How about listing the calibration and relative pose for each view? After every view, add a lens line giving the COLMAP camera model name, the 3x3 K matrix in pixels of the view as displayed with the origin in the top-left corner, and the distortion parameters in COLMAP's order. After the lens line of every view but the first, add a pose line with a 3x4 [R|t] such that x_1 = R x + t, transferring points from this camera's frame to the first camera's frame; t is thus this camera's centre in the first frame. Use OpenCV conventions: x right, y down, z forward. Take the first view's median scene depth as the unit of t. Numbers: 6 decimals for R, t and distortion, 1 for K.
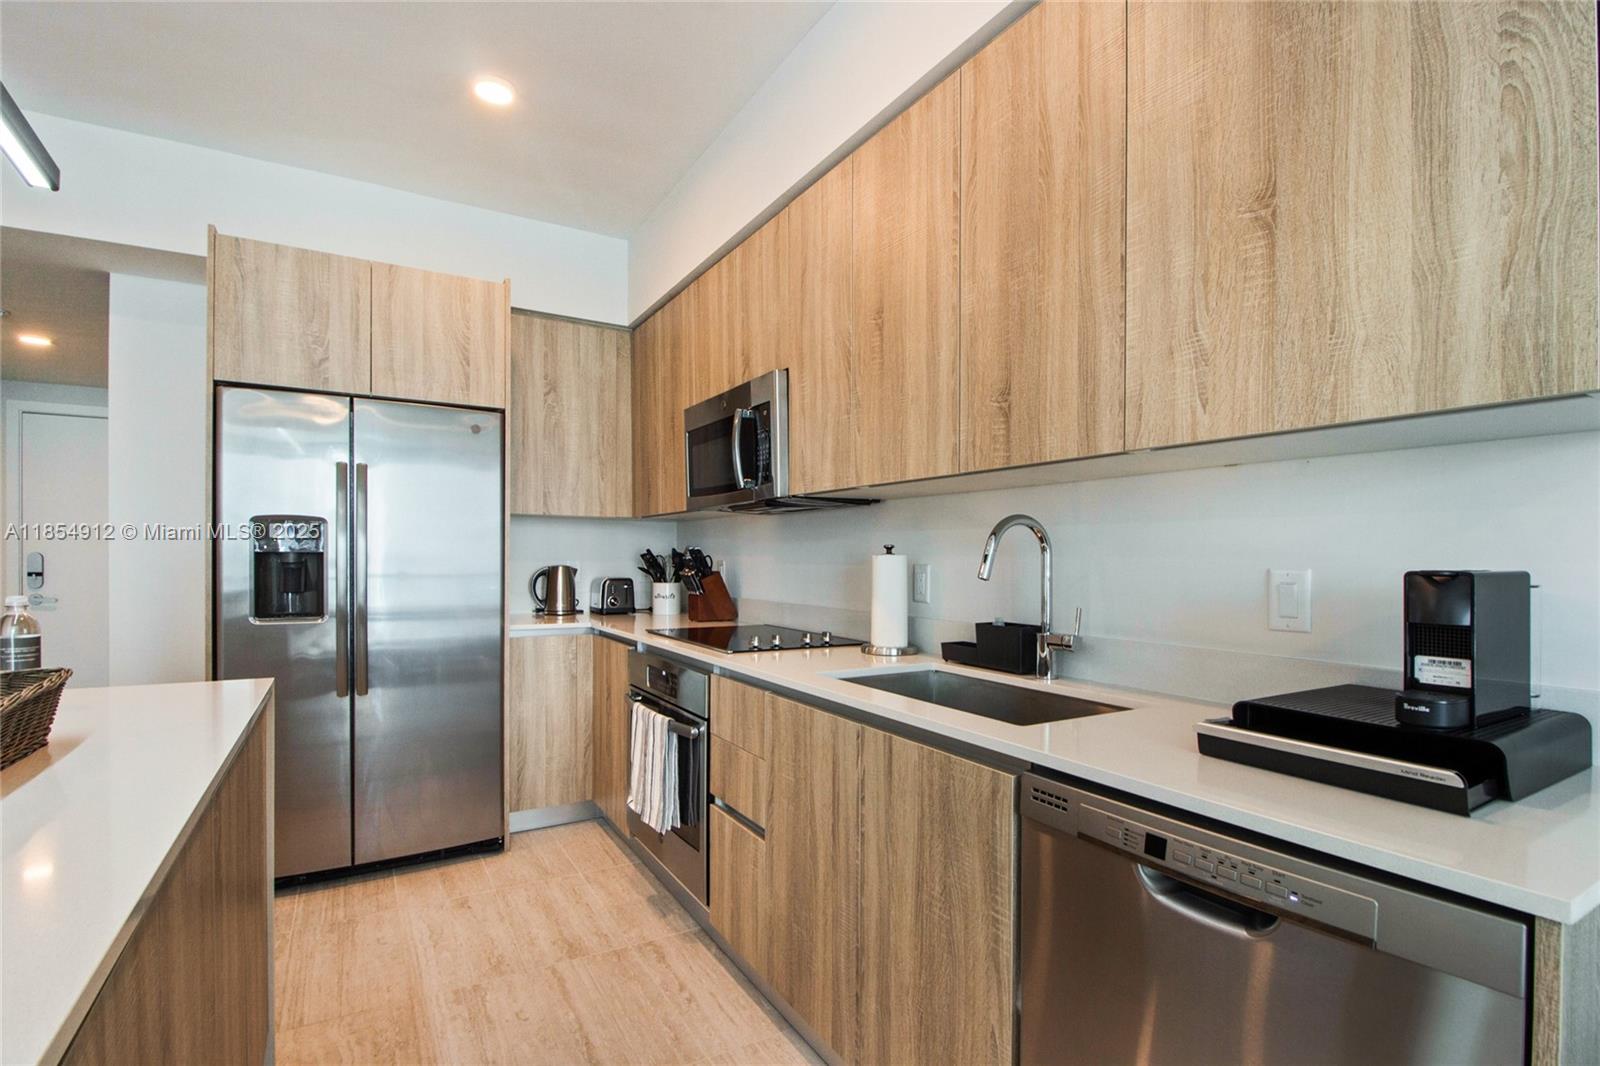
lens RADIAL K [[752.1, 0, 823.1], [0, 752.1, 573.8], [0, 0, 1]] dist [-0.018994, -0.003523]
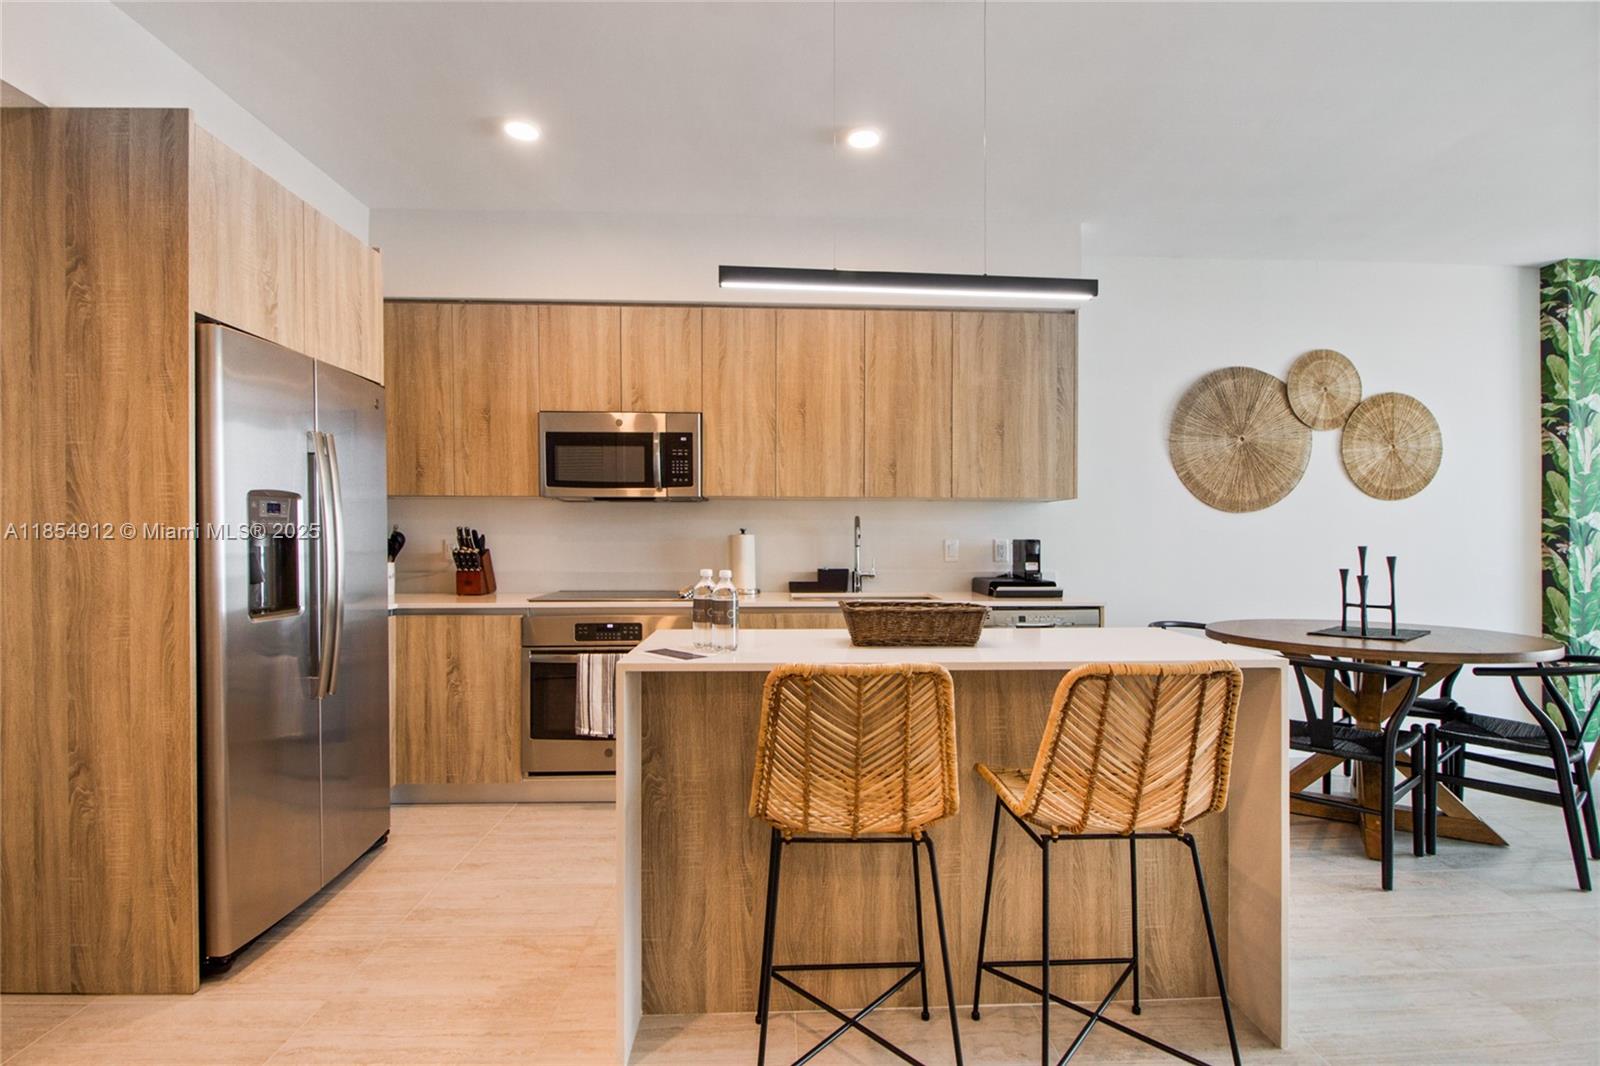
lens RADIAL K [[752.1, 0, 832.9], [0, 752.1, 532.3], [0, 0, 1]] dist [-0.018994, -0.003523]
pose [[0.464109, -0.002792, 0.885774, -1.937764], [0.019674, 0.999781, -0.007157, -0.021501], [-0.885559, 0.020748, 0.464062, 0.088785]]
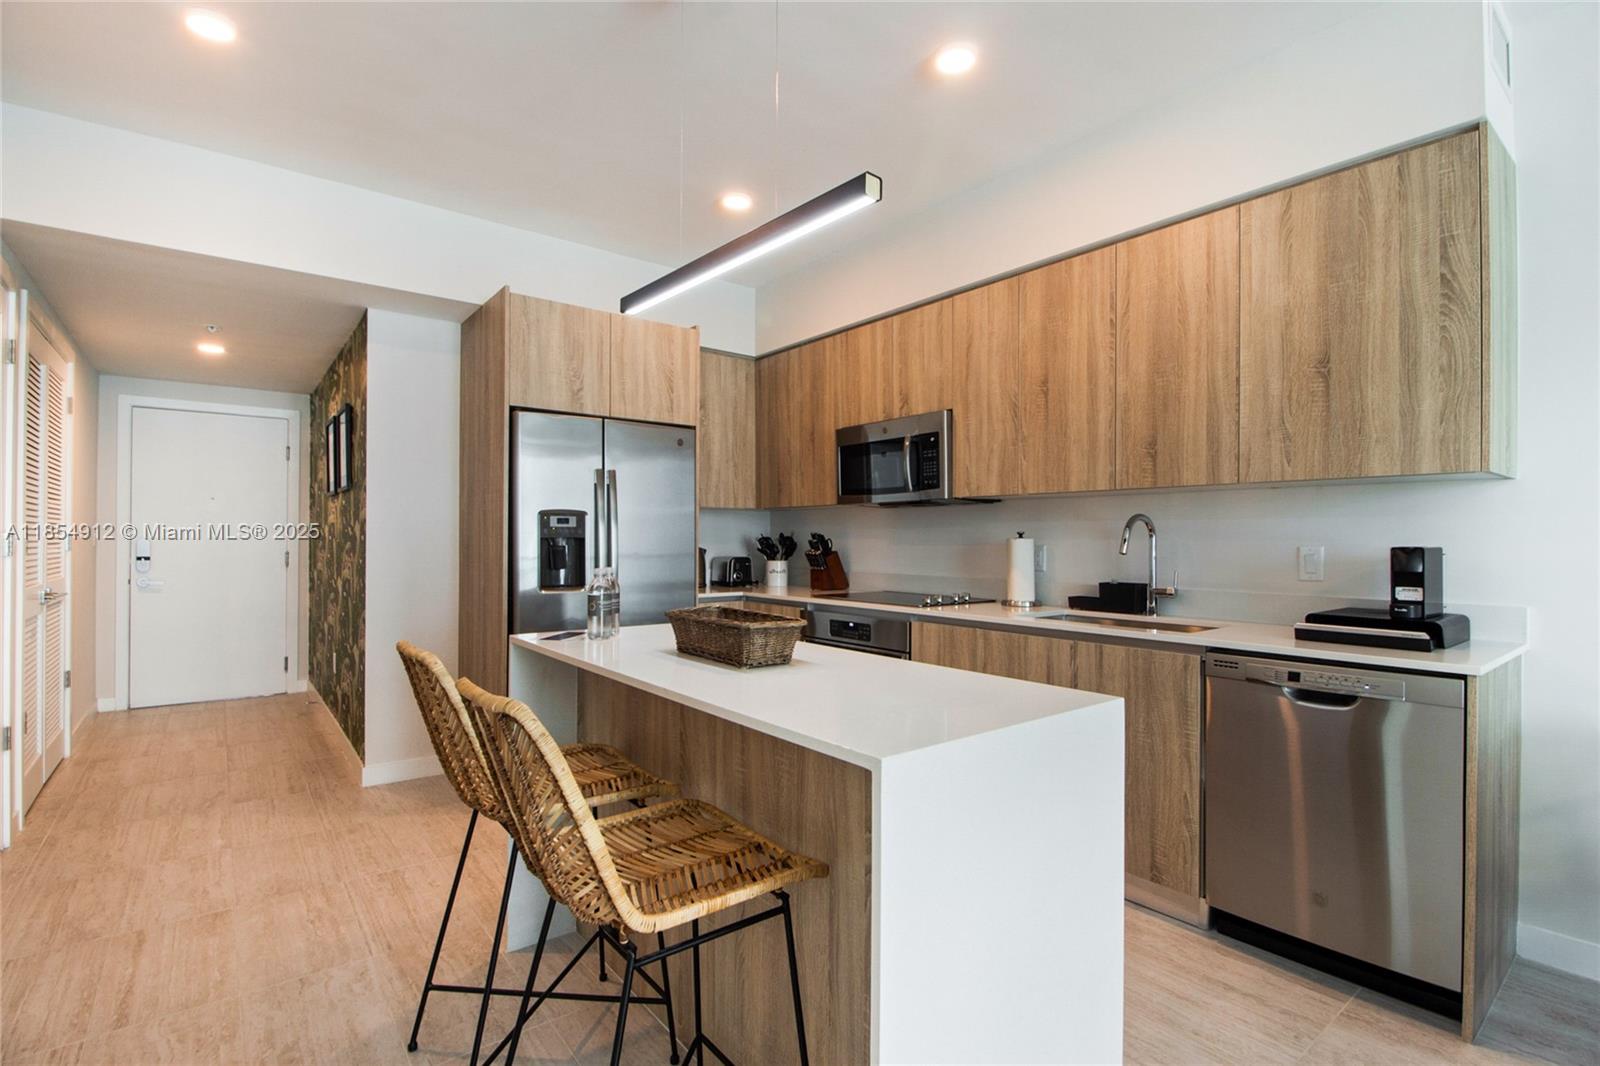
lens RADIAL K [[752.1, 0, 810.7], [0, 752.1, 548.7], [0, 0, 1]] dist [-0.018994, -0.003523]
pose [[0.992193, -0.005288, 0.124603, -0.751633], [0.006290, 0.999951, -0.007654, 0.004684], [-0.124557, 0.008378, 0.992177, -0.596757]]
